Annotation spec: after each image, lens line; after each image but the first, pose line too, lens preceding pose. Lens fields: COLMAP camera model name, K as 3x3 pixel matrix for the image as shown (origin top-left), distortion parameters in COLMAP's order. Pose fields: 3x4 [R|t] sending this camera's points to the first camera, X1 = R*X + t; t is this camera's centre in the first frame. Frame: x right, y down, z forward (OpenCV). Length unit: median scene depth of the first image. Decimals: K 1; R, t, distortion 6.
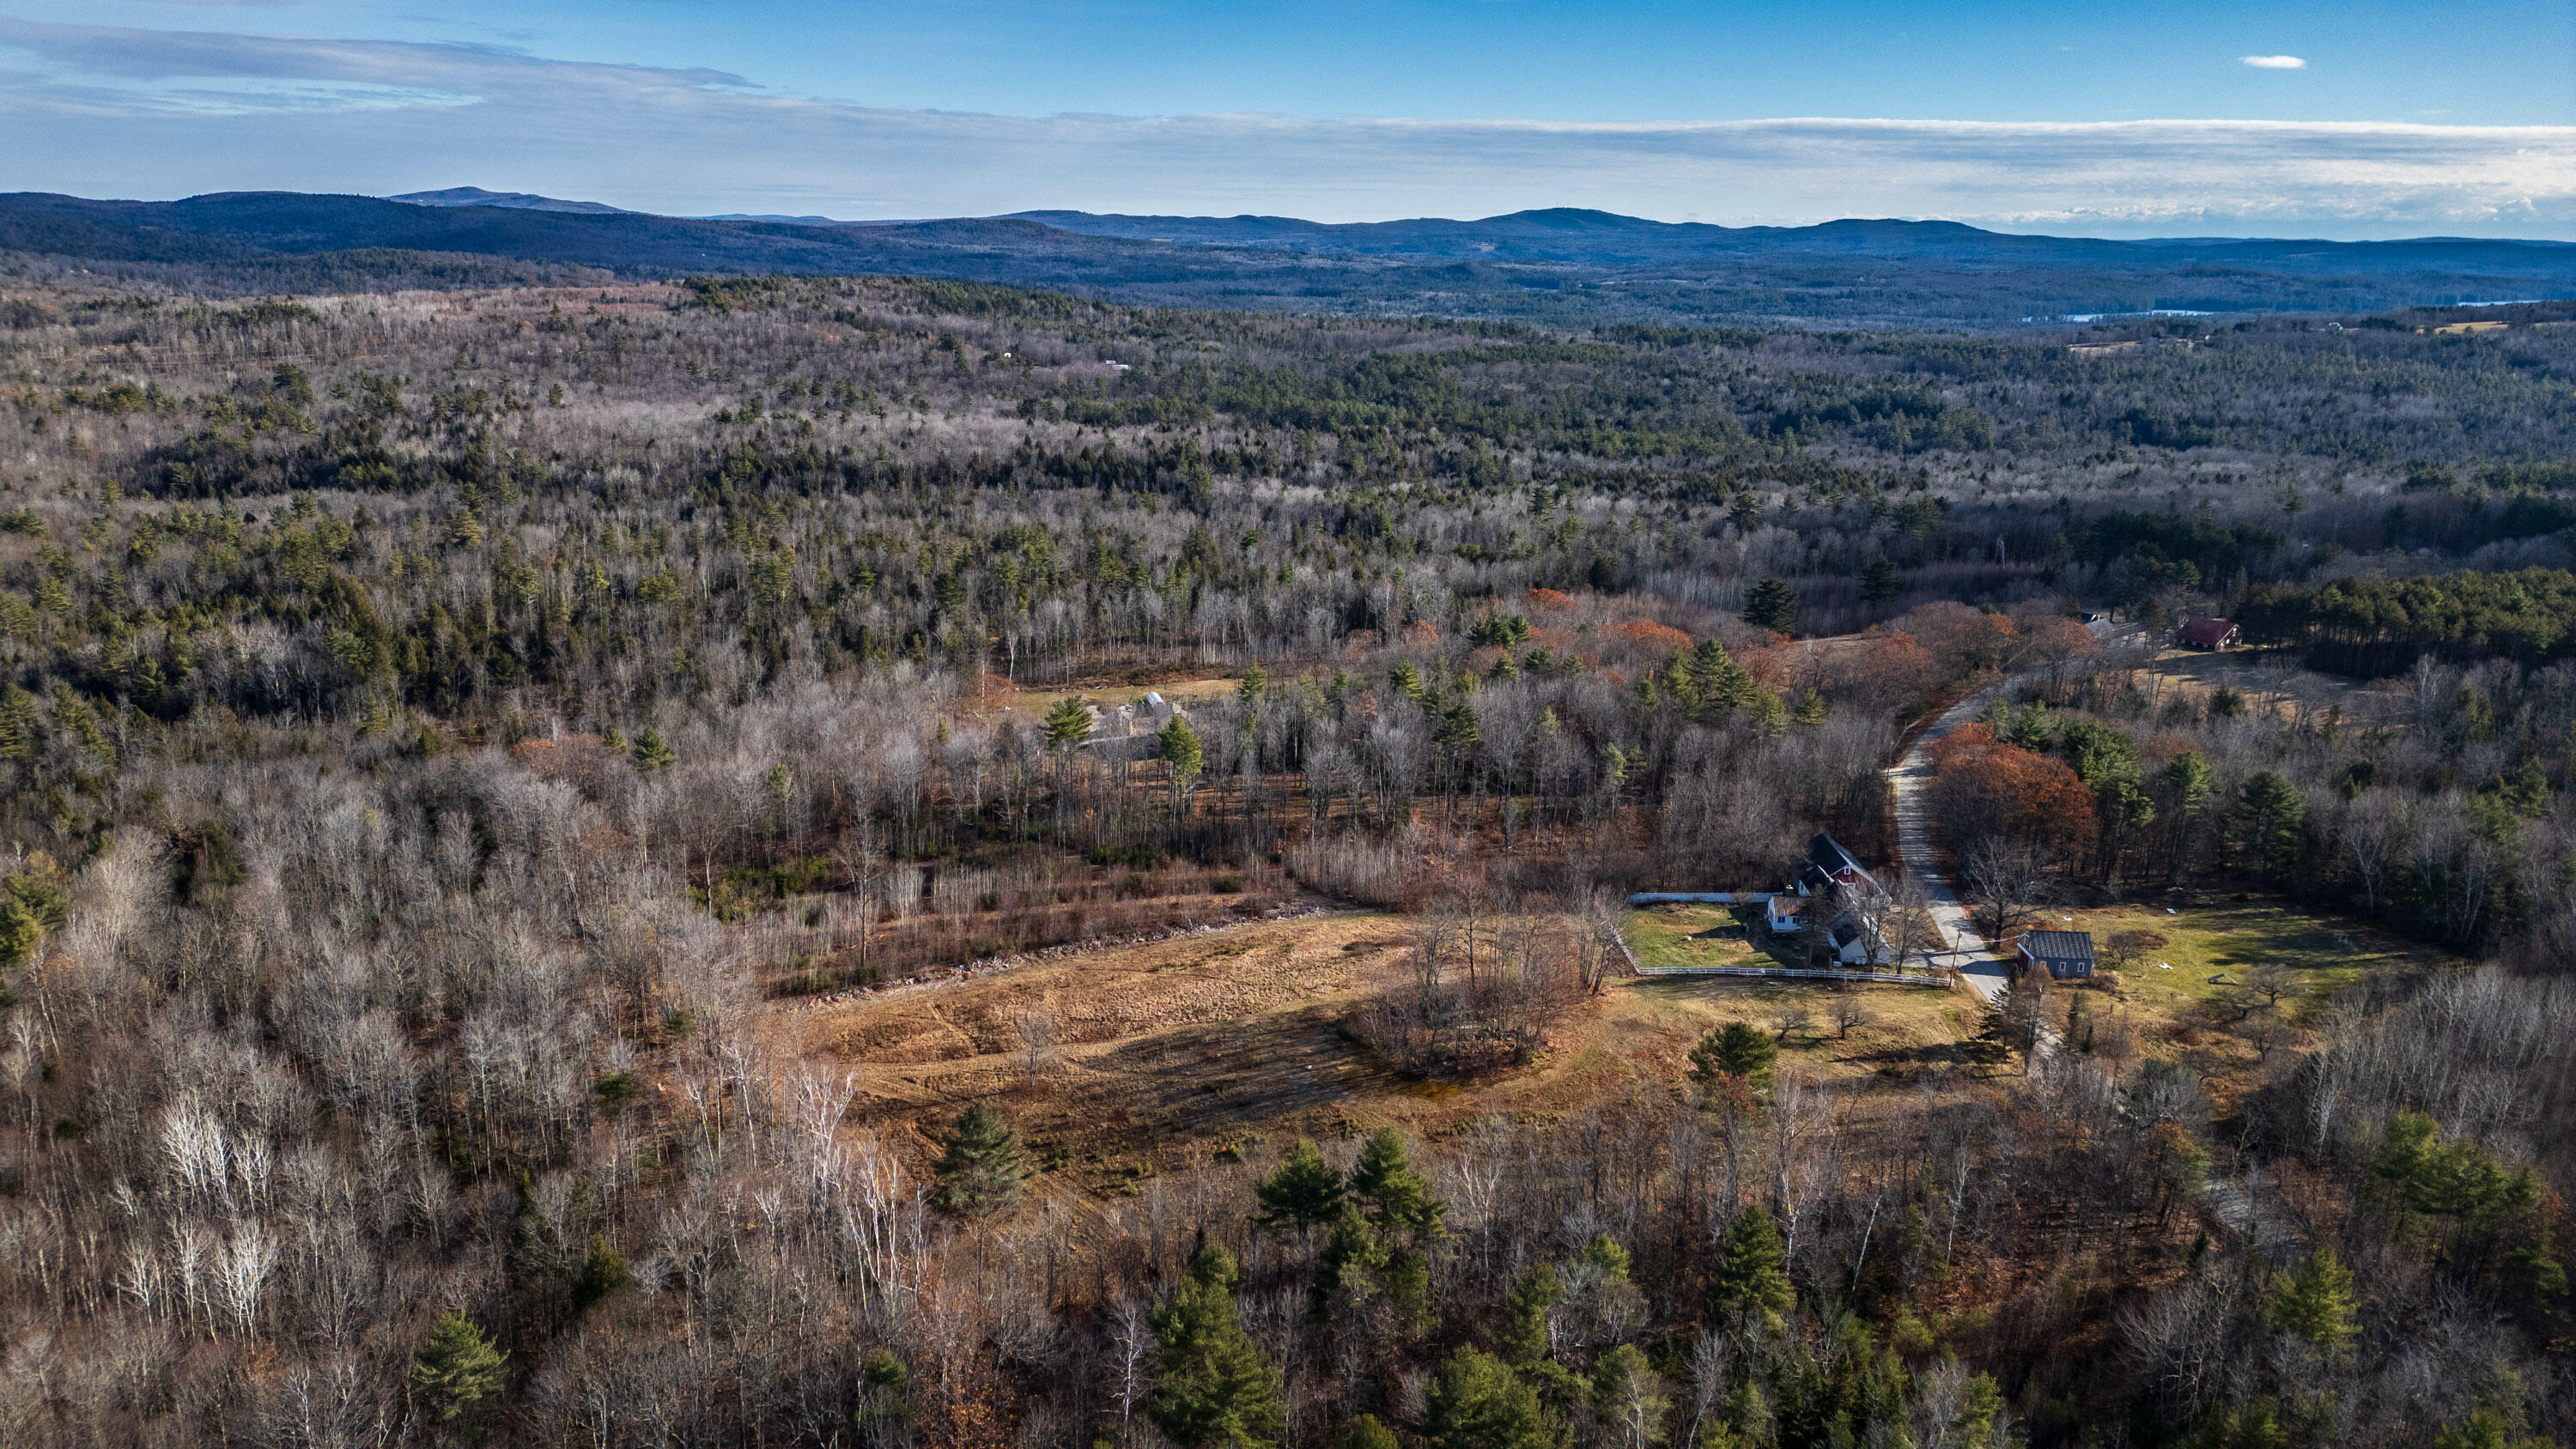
lens RADIAL K [[1800.0, 0, 1280.7], [0, 1800.0, 729.3], [0, 0, 1]] dist [0.082551, -0.077825]
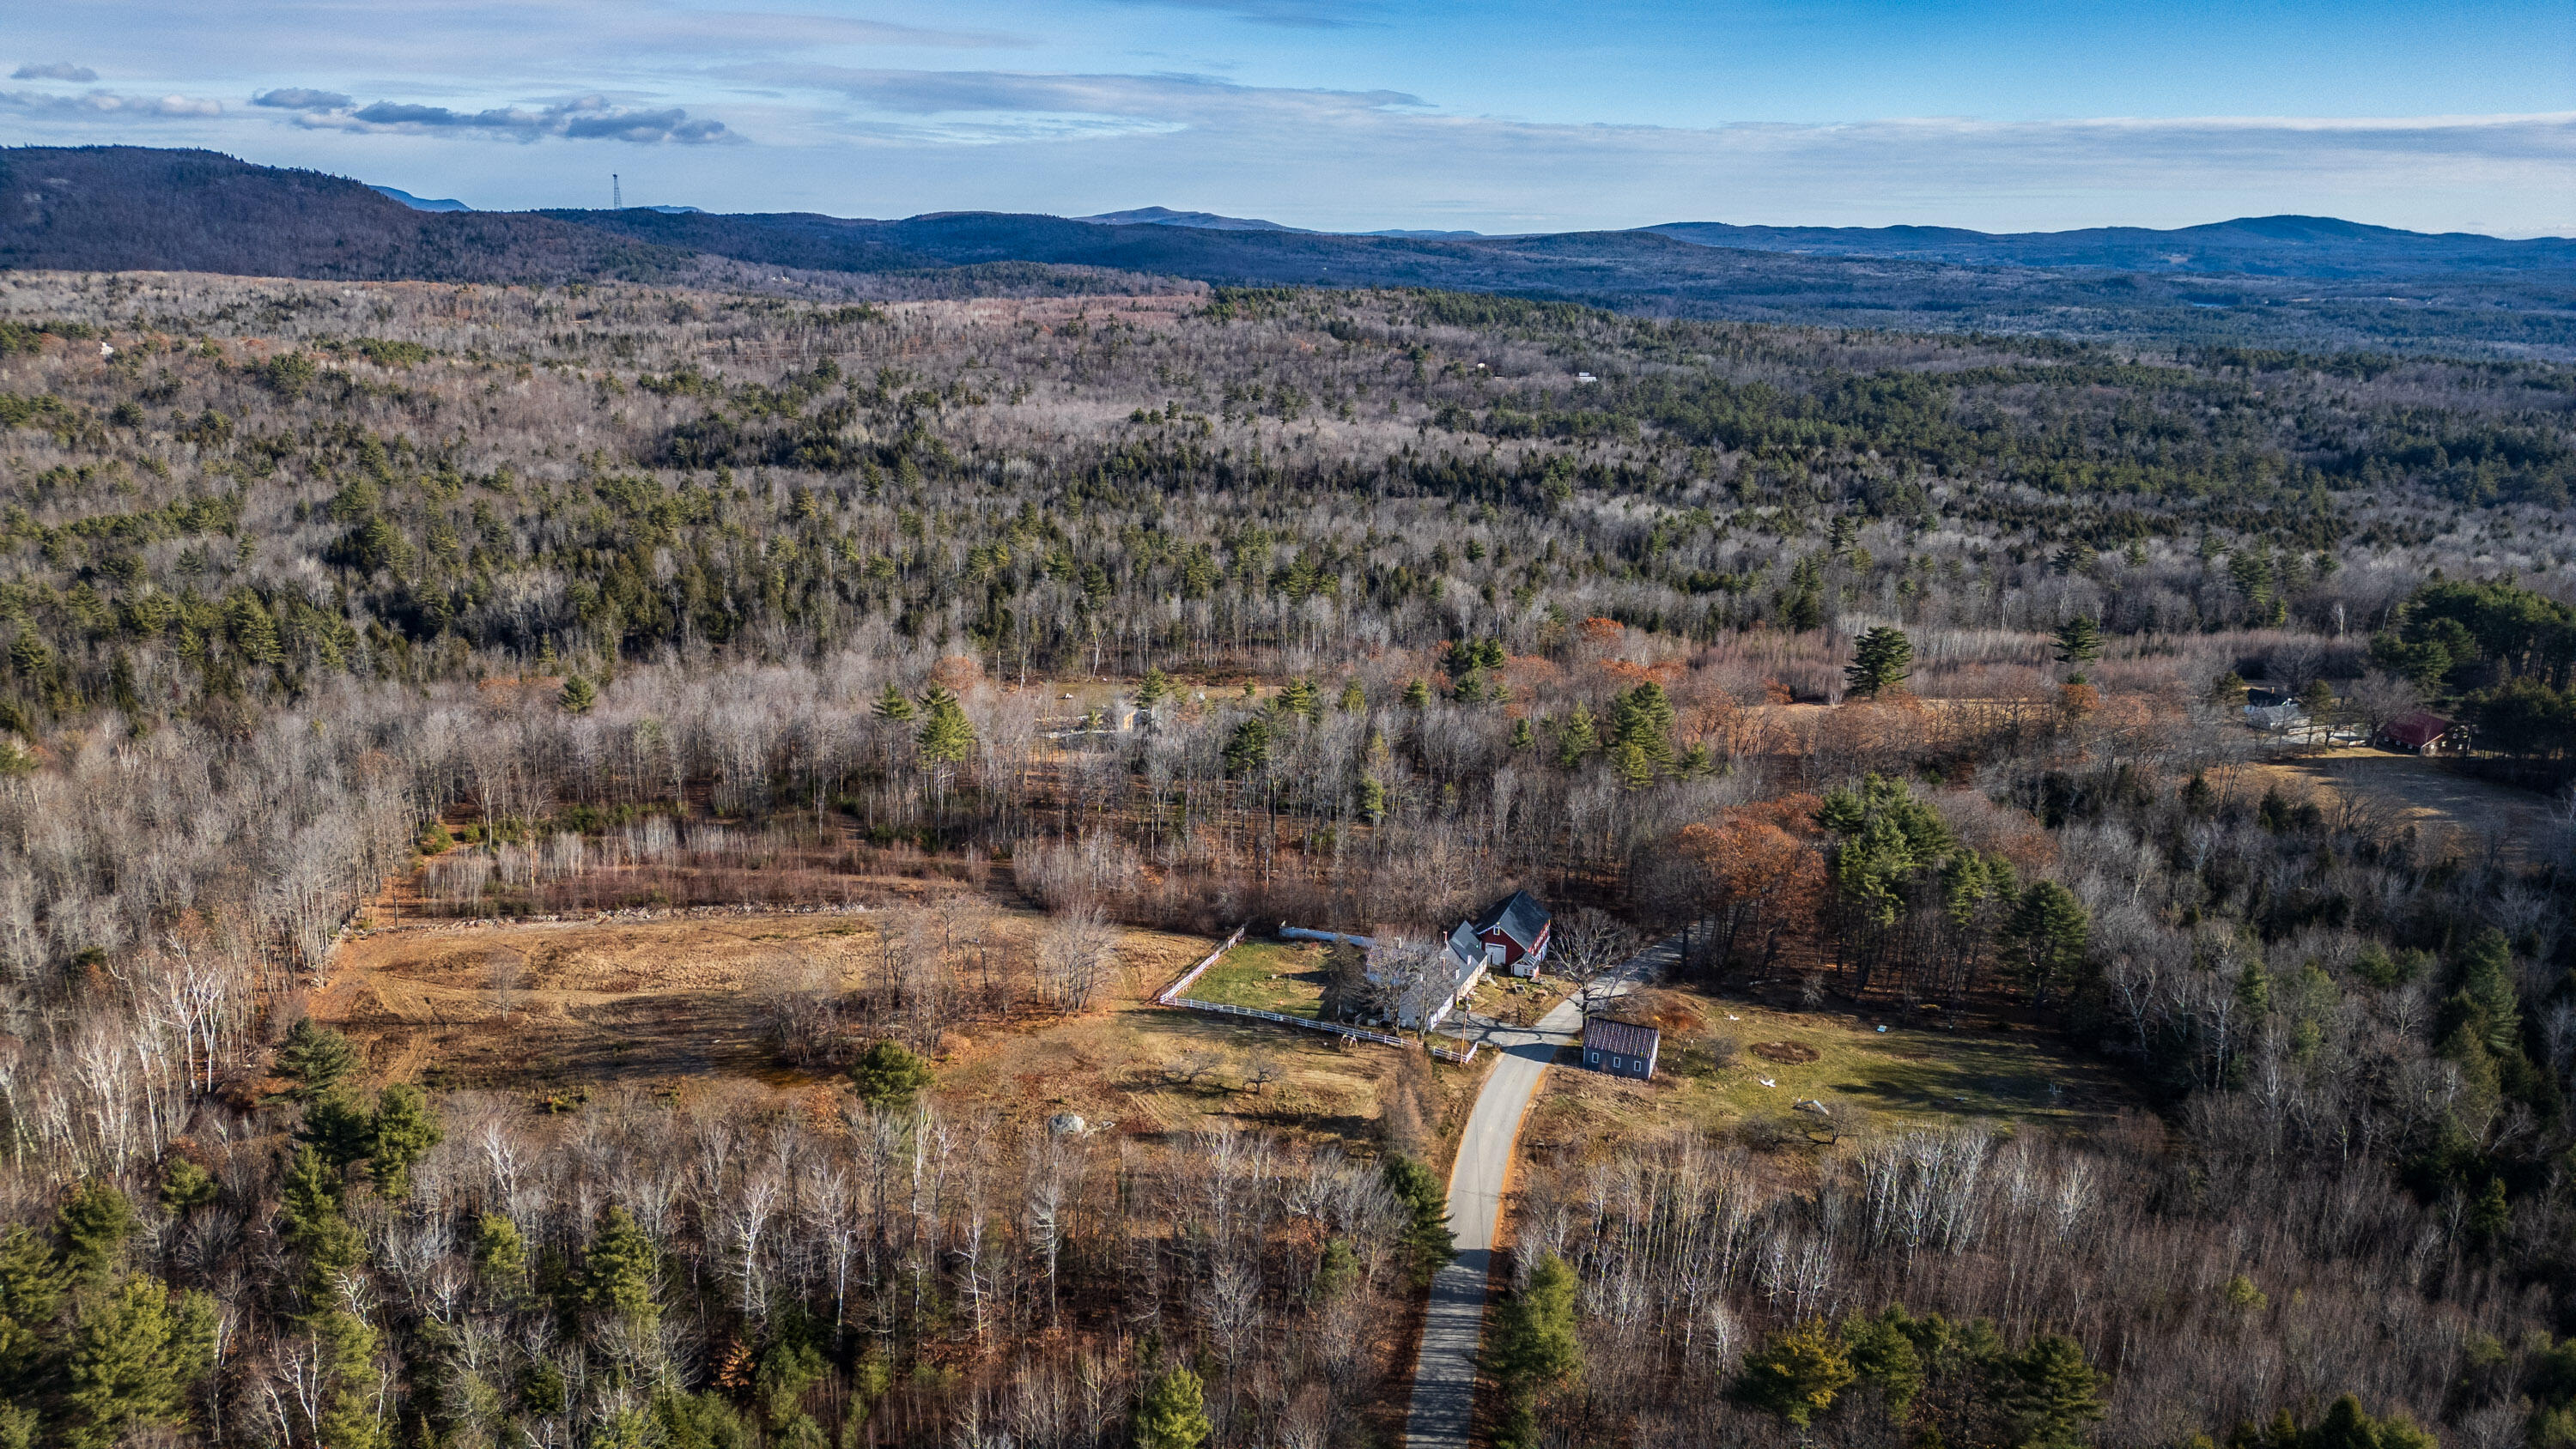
lens RADIAL K [[1800.0, 0, 1277.4], [0, 1800.0, 742.9], [0, 0, 1]] dist [0.082551, -0.077825]
pose [[0.939943, 0.094389, -0.328021, 0.096728], [-0.094356, 0.995409, 0.016054, -0.004105], [0.328031, 0.015861, 0.944534, 0.019759]]
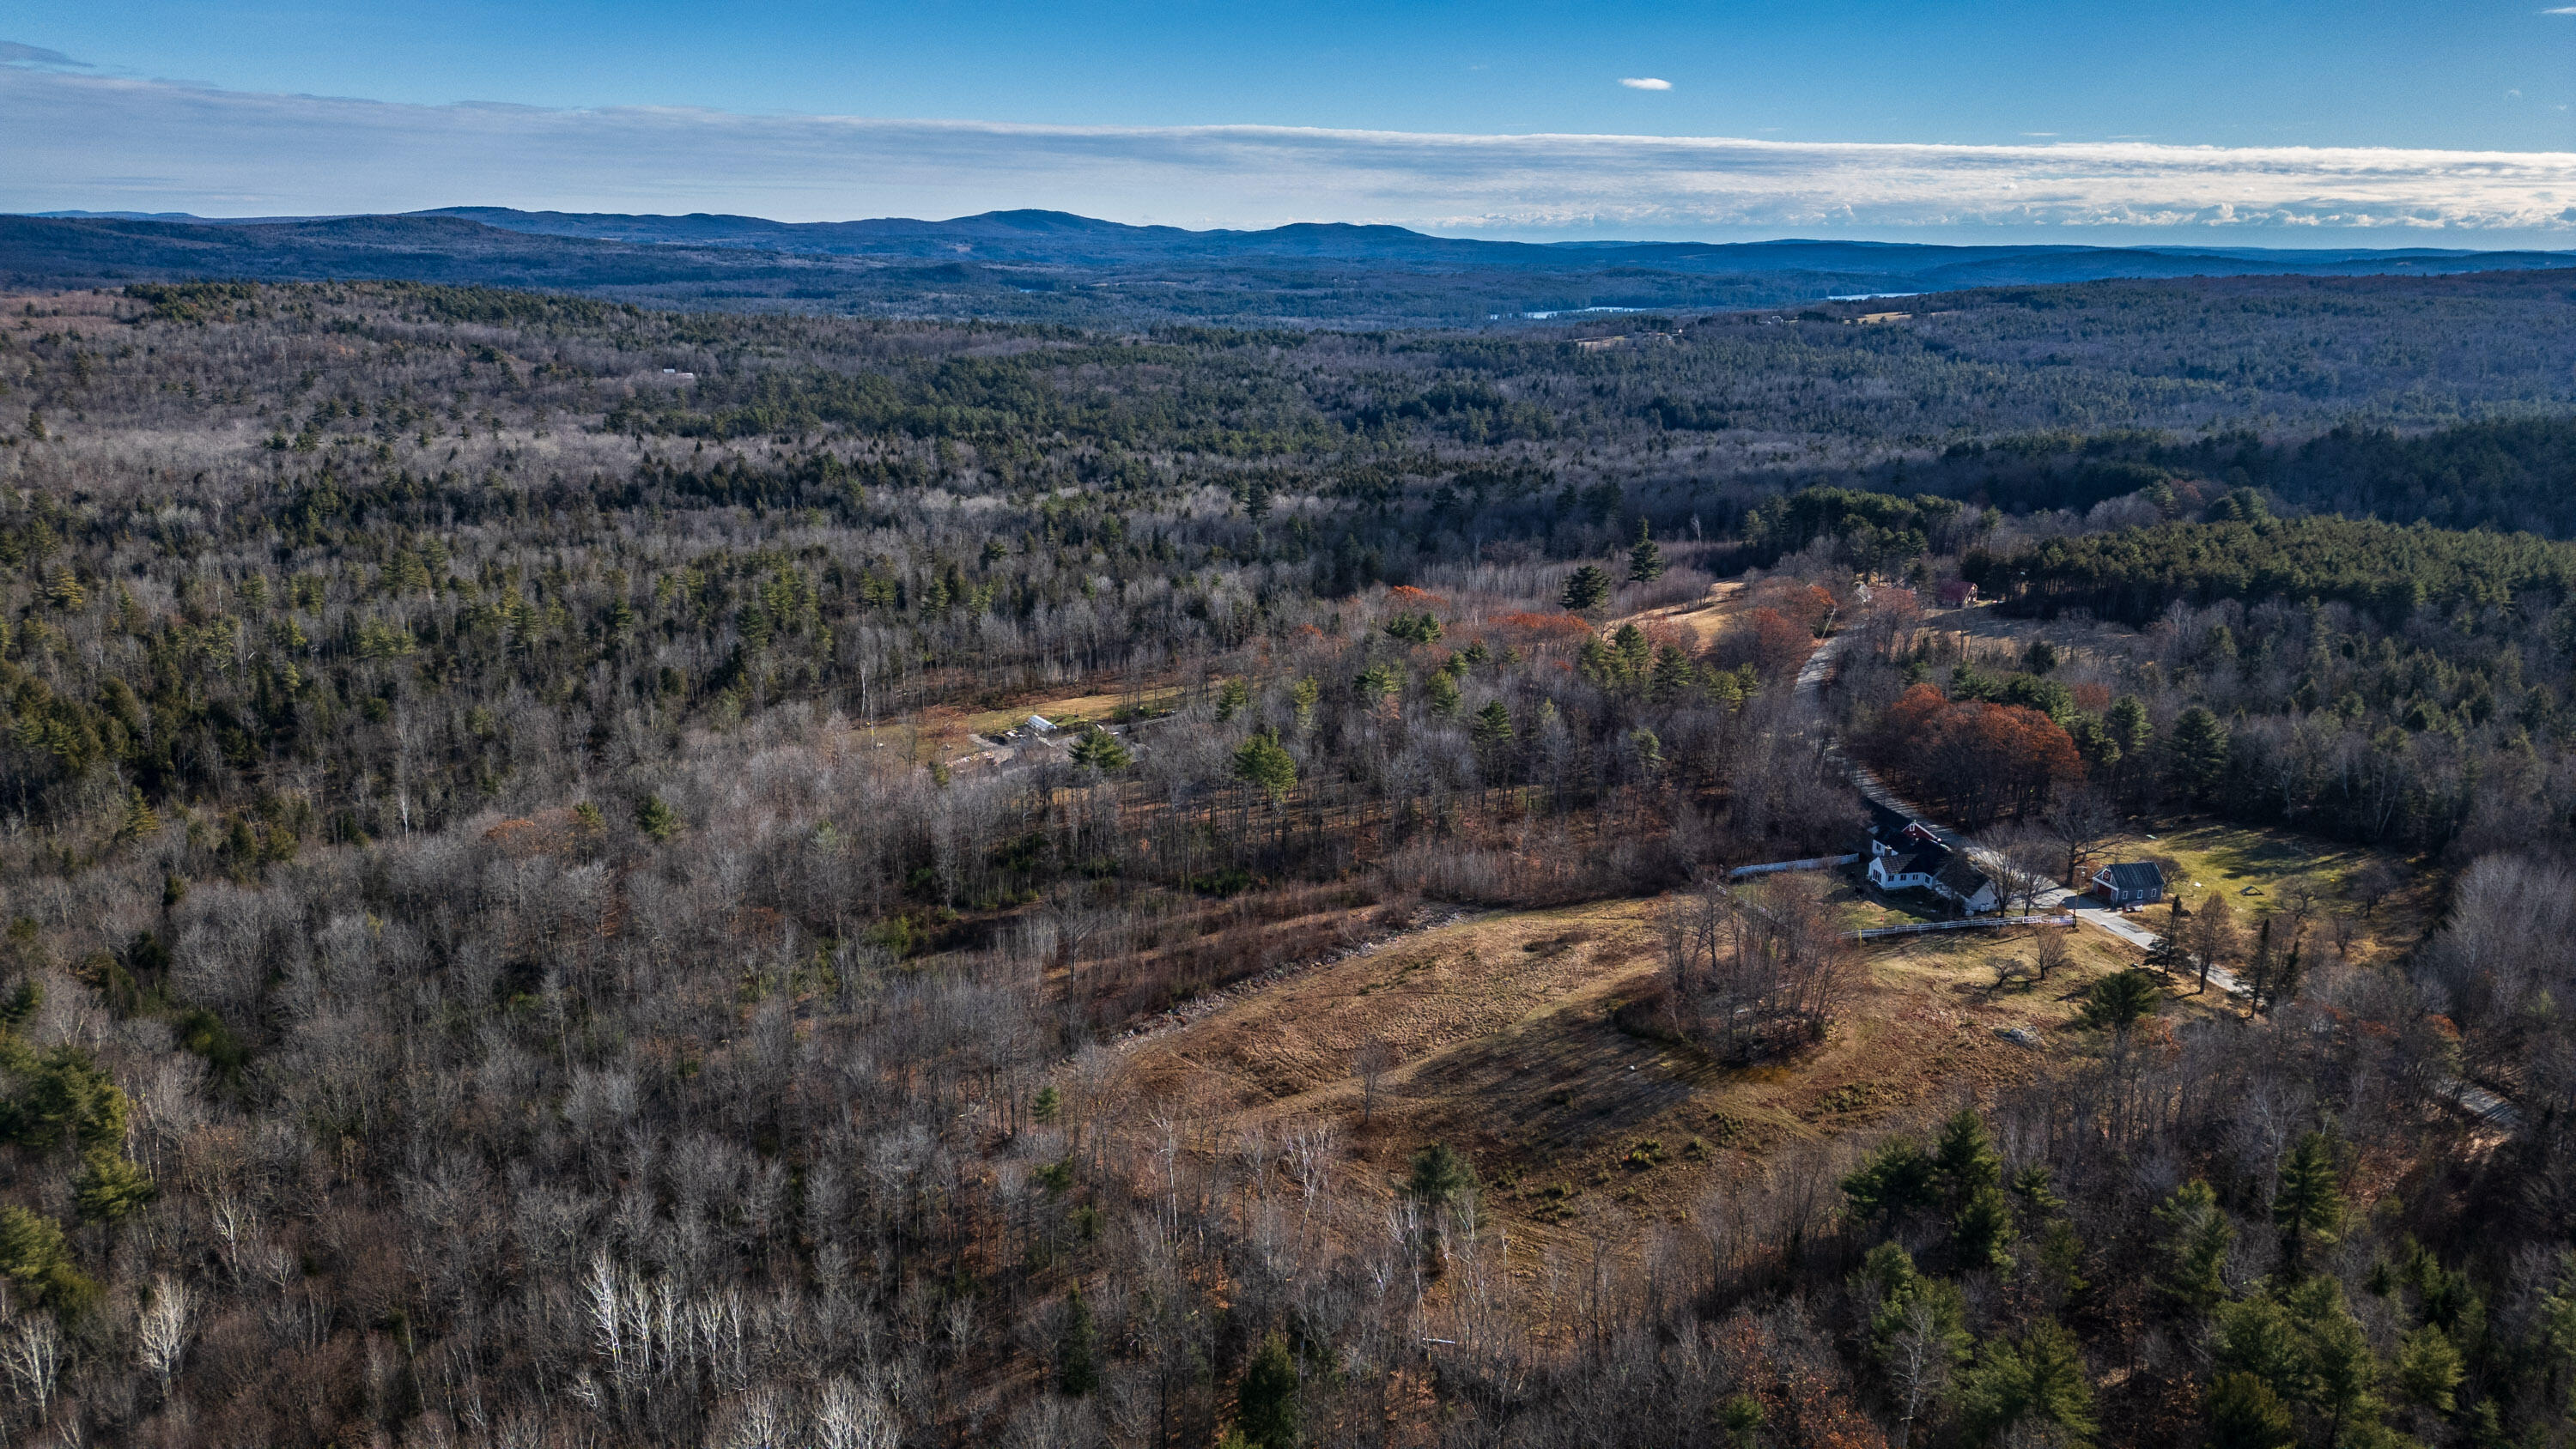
lens RADIAL K [[1800.0, 0, 1280.8], [0, 1800.0, 723.5], [0, 0, 1]] dist [0.082551, -0.077825]
pose [[0.958893, -0.076680, 0.273212, -0.066127], [0.077620, 0.996956, 0.007384, -0.004121], [-0.272947, 0.014126, 0.961925, 0.011635]]
